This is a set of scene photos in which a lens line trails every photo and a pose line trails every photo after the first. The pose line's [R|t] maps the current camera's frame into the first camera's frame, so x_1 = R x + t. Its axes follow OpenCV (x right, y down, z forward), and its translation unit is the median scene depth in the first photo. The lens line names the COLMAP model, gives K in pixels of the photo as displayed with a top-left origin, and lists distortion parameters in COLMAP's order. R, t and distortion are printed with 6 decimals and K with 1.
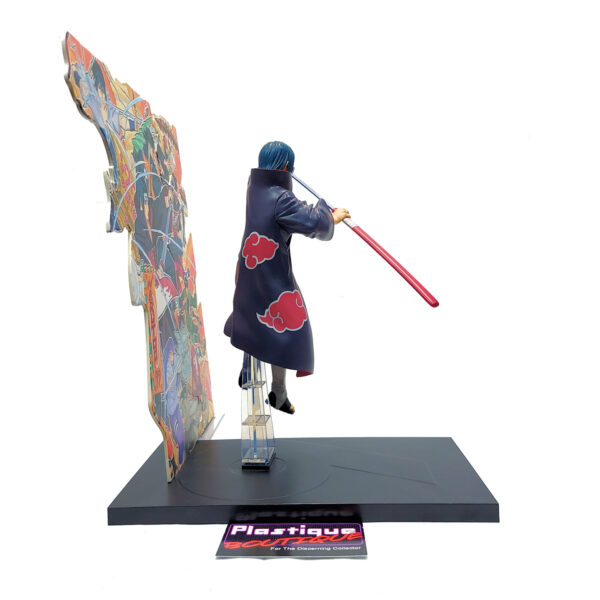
lens RADIAL K [[576.4, 0, 308.3], [0, 576.4, 293.6], [0, 0, 1]] dist [0.047457, 0.000000]
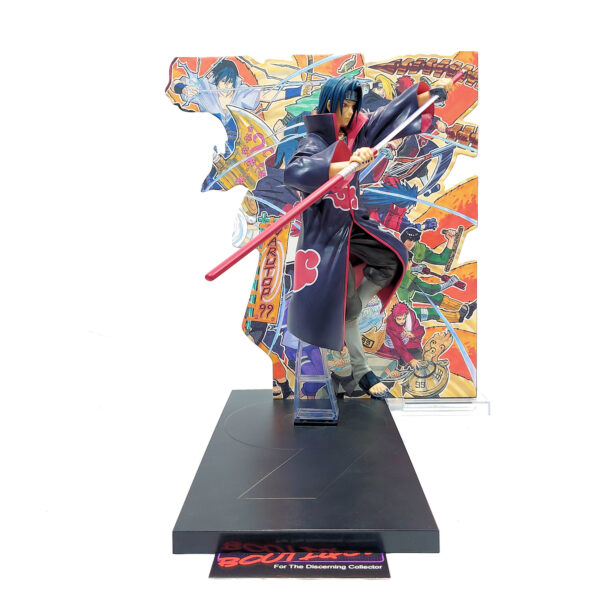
lens RADIAL K [[629.0, 0, 297.0], [0, 629.0, 303.8], [0, 0, 1]] dist [0.055546, 0.000000]
pose [[0.024363, 0.175892, -0.984108, 0.978586], [-0.051655, 0.983307, 0.174470, -0.095299], [0.998368, 0.046583, 0.033042, 0.961480]]
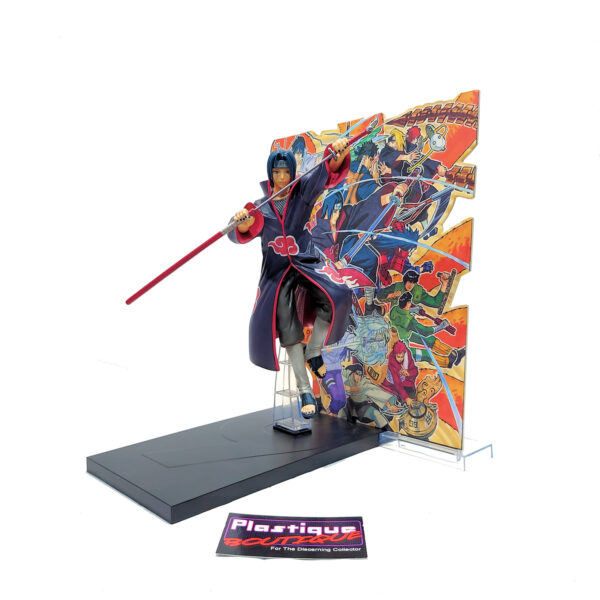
lens RADIAL K [[596.2, 0, 306.3], [0, 596.2, 302.3], [0, 0, 1]] dist [0.059564, 0.000000]
pose [[-0.715429, 0.109451, -0.690059, 0.737716], [0.002901, 0.988111, 0.153717, -0.159936], [0.698679, 0.107972, -0.707241, 1.935885]]
